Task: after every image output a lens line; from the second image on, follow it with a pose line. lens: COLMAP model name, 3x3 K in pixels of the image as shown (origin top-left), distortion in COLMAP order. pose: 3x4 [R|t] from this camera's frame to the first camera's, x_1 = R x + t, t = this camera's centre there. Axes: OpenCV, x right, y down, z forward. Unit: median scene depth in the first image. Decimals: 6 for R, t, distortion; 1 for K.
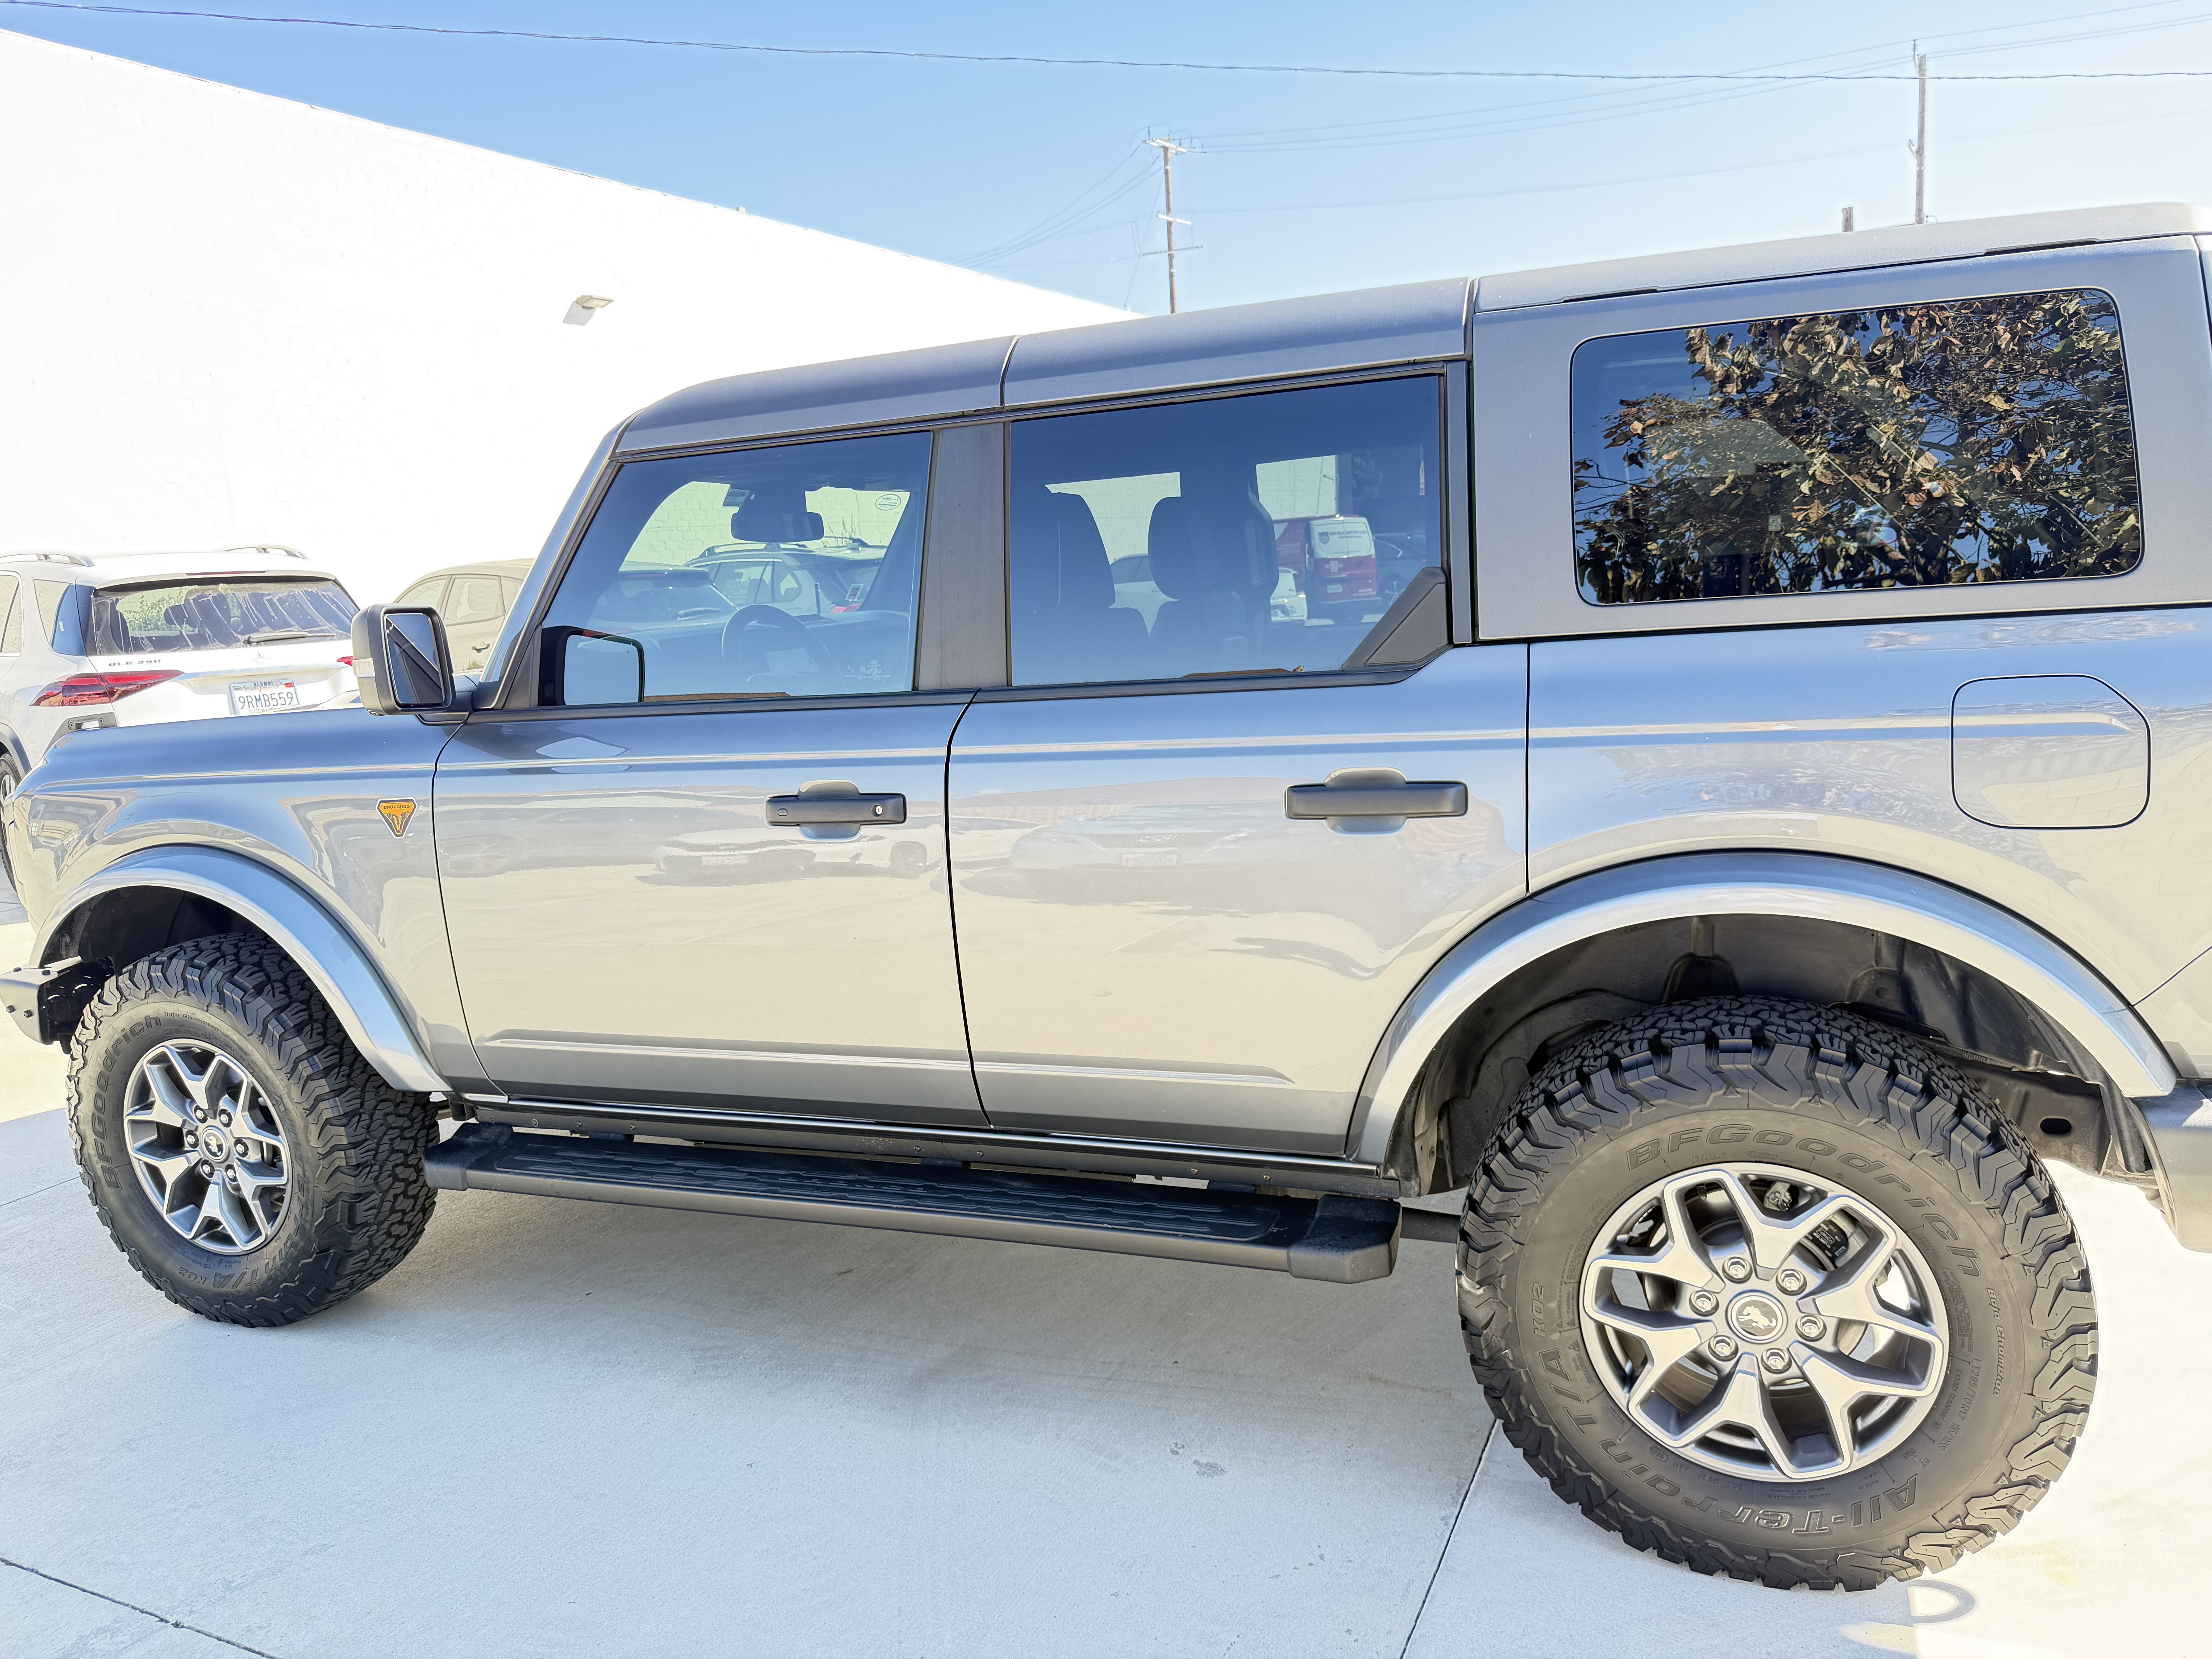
lens RADIAL K [[1563.7, 0, 1106.0], [0, 1563.7, 829.5], [0, 0, 1]] dist [0.065168, -0.089457]
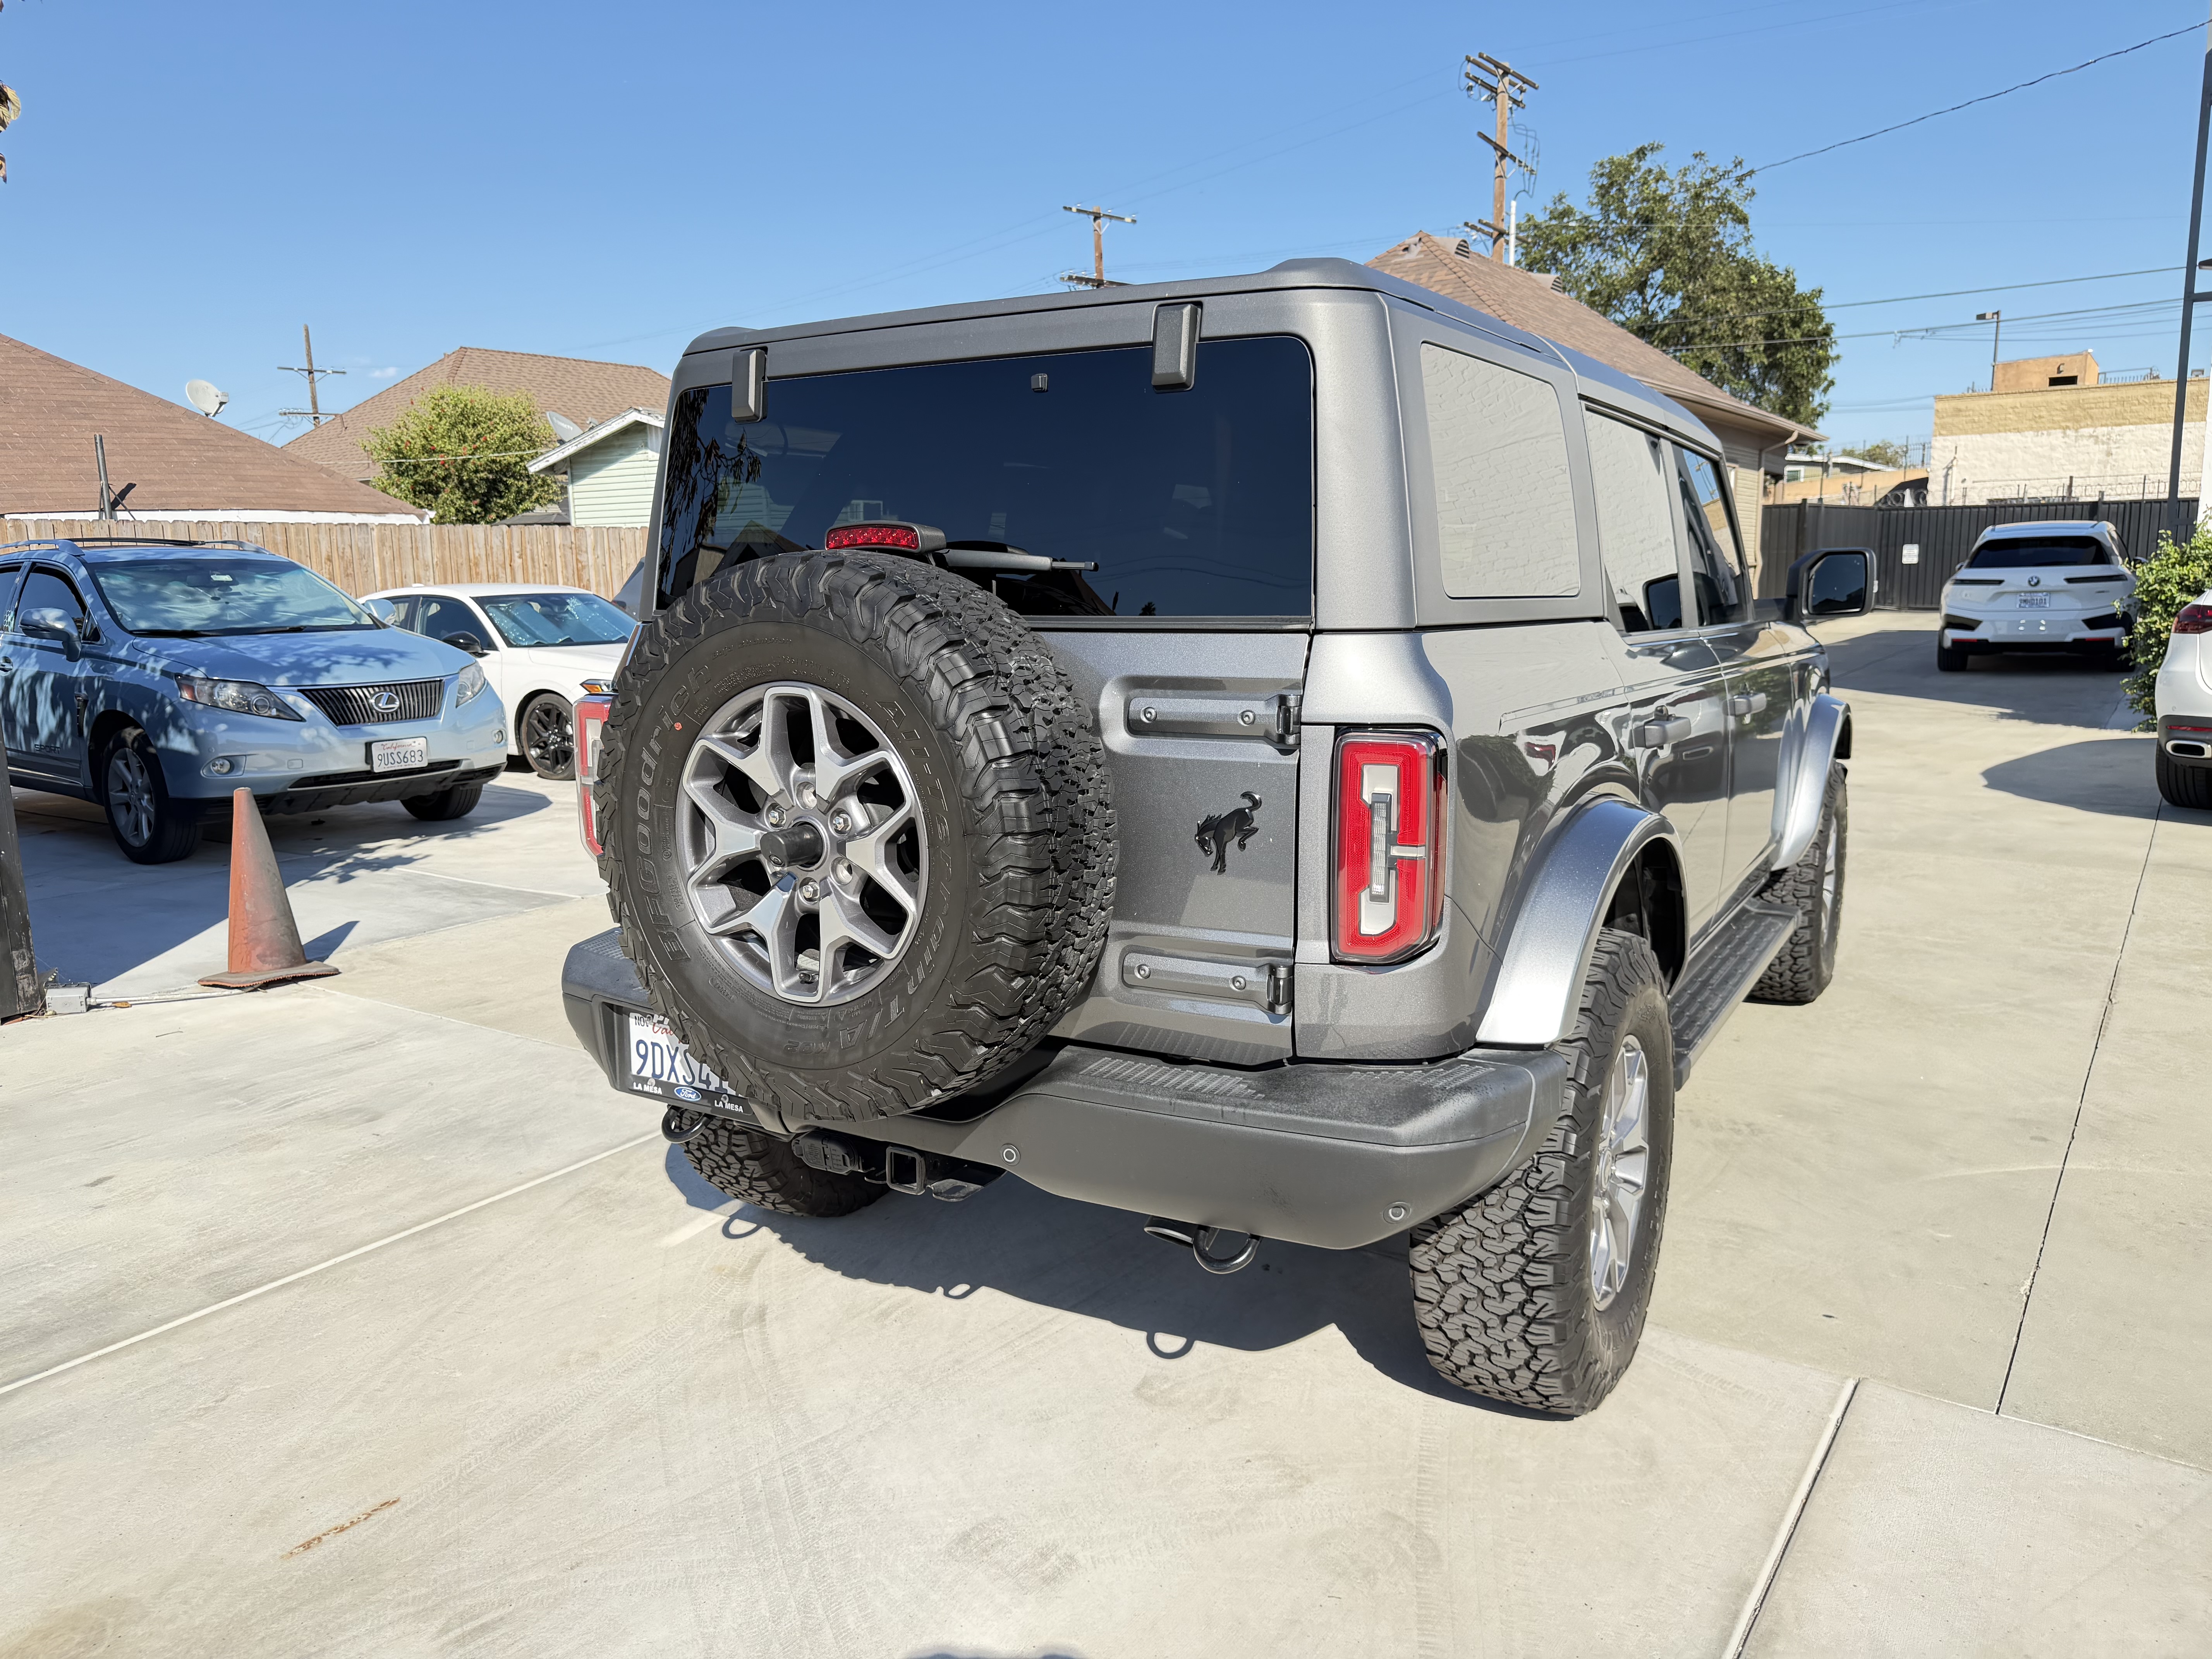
lens RADIAL K [[1565.4, 0, 1092.0], [0, 1565.4, 827.5], [0, 0, 1]] dist [0.069186, -0.093135]
pose [[-0.166014, 0.215134, -0.962370, 1.657992], [-0.149140, 0.959210, 0.240154, -0.295776], [0.974780, 0.183397, -0.127157, 1.269157]]
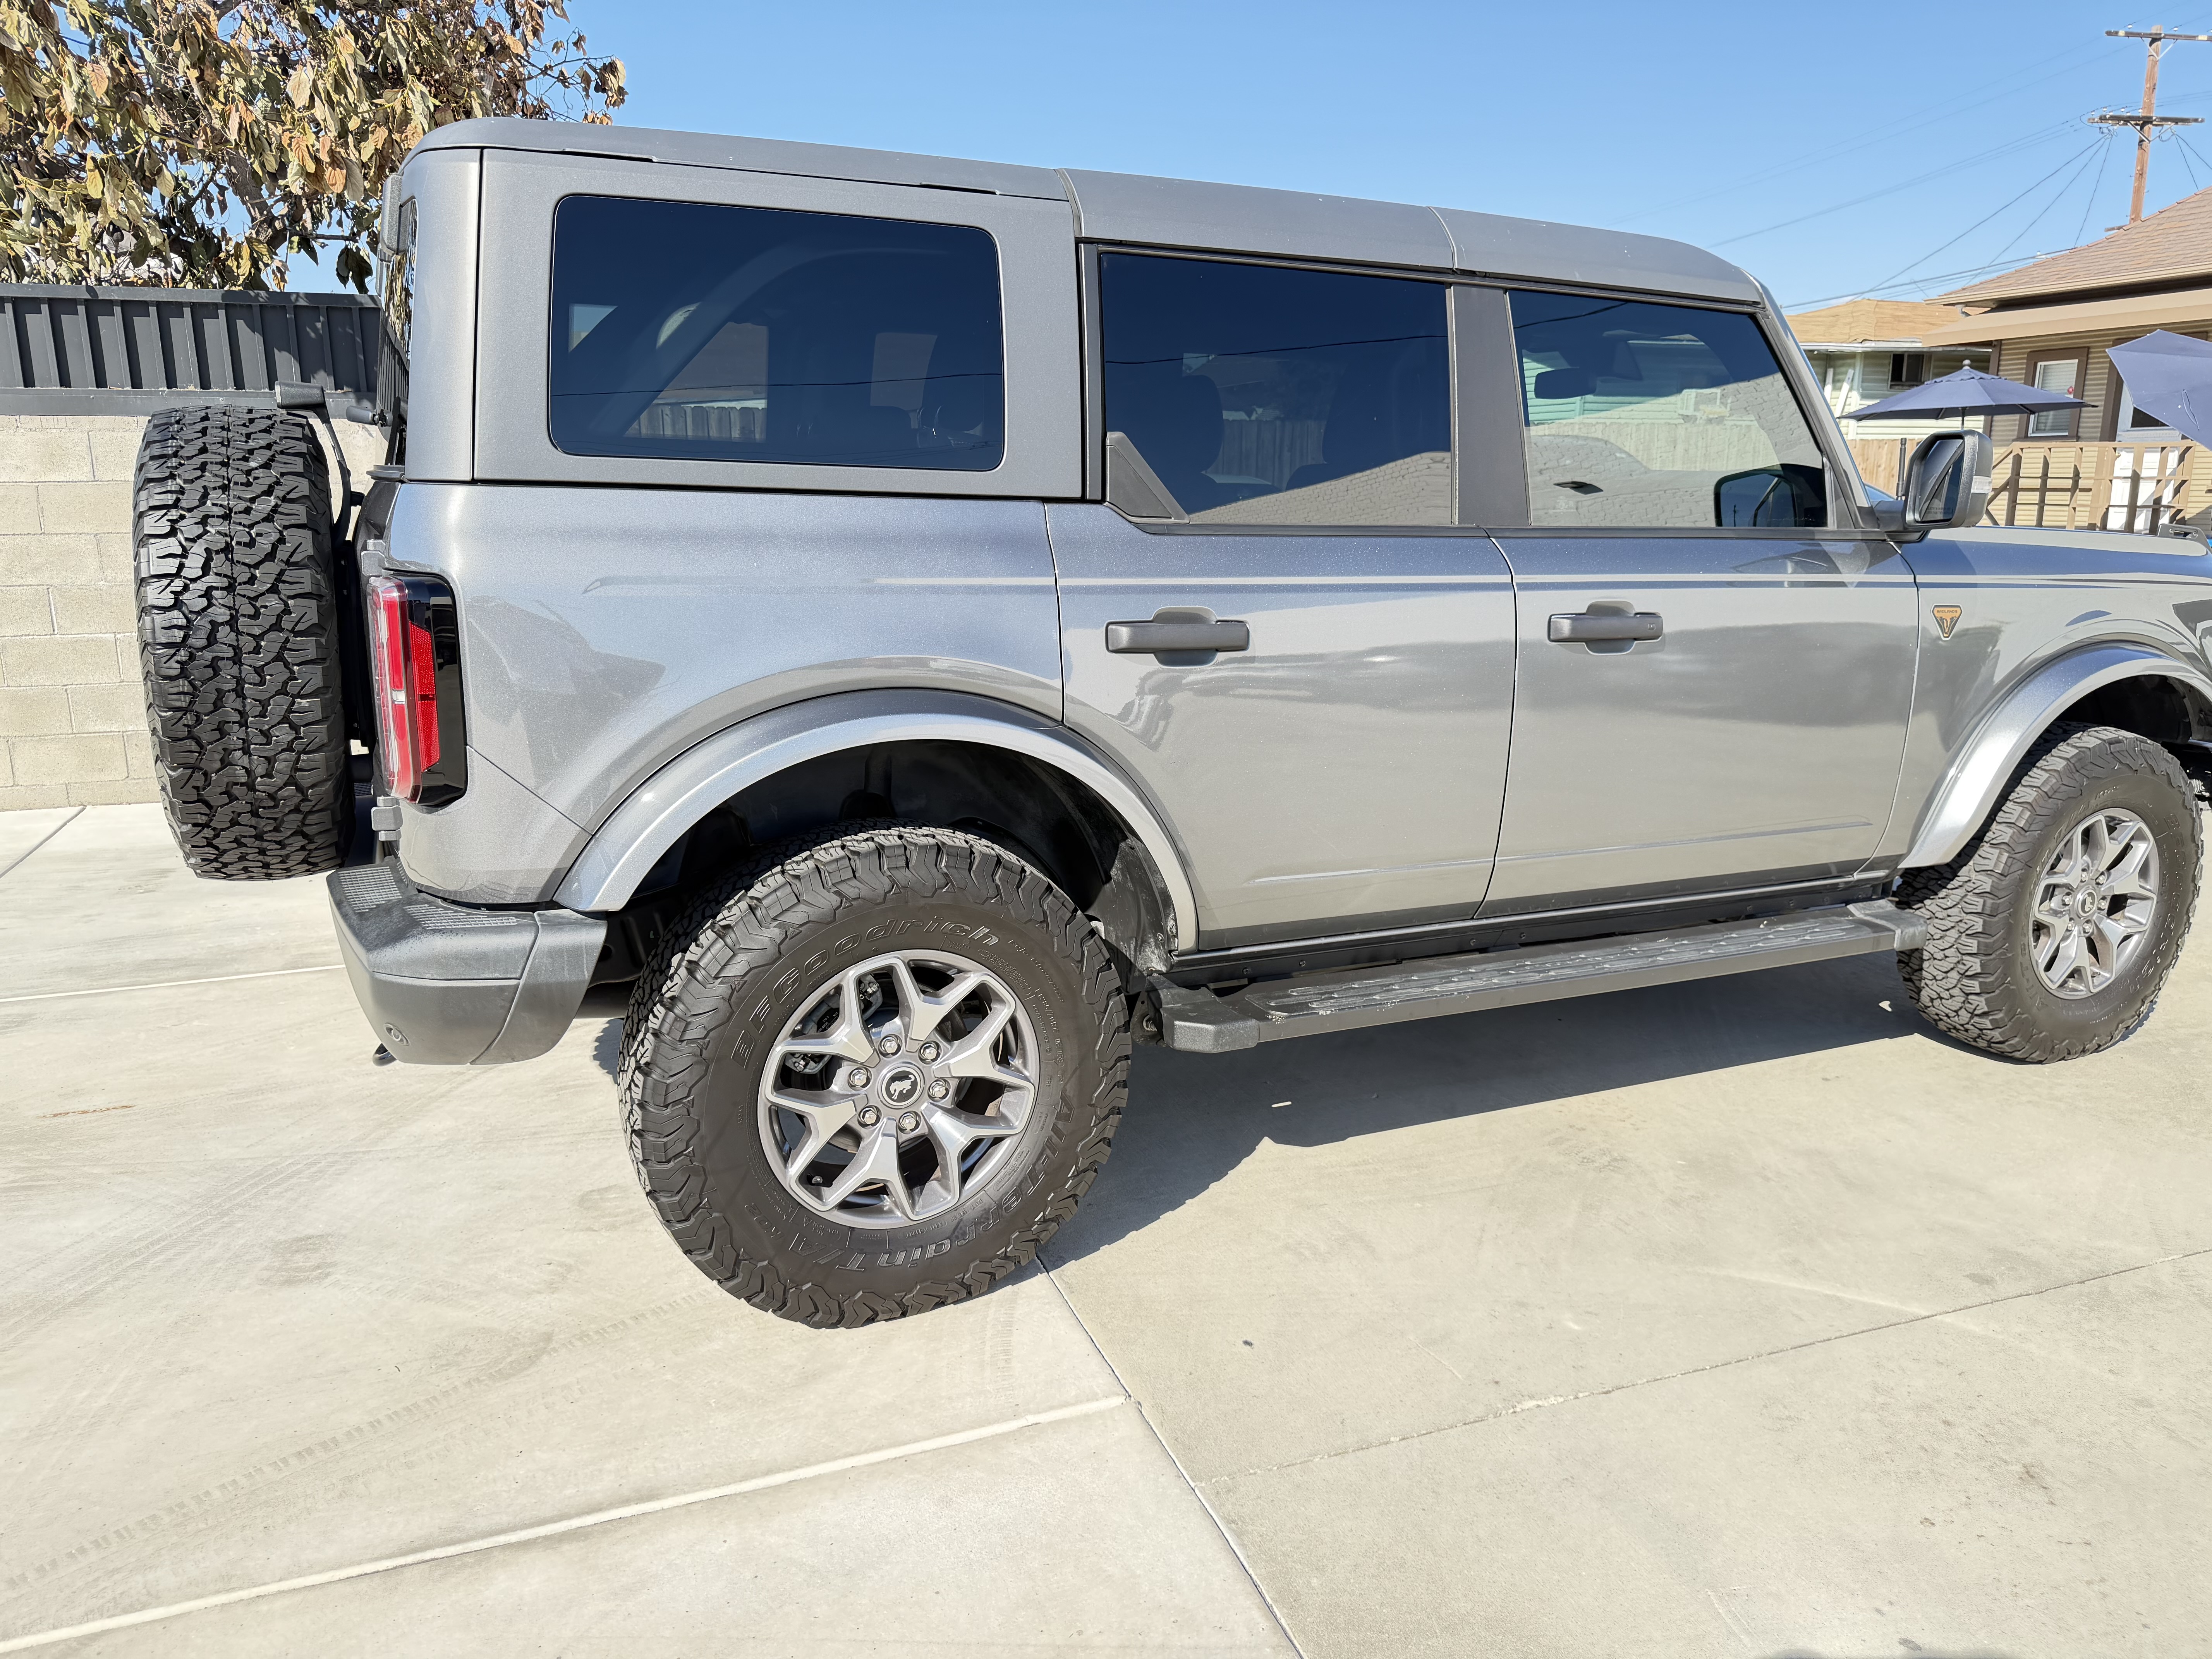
lens RADIAL K [[1550.3, 0, 1105.8], [0, 1550.3, 861.3], [0, 0, 1]] dist [0.067521, -0.090754]
pose [[-0.691865, 0.221773, -0.687124, 1.168512], [-0.094986, 0.915433, 0.391101, -0.396547], [0.715752, 0.335856, -0.612291, 2.166476]]
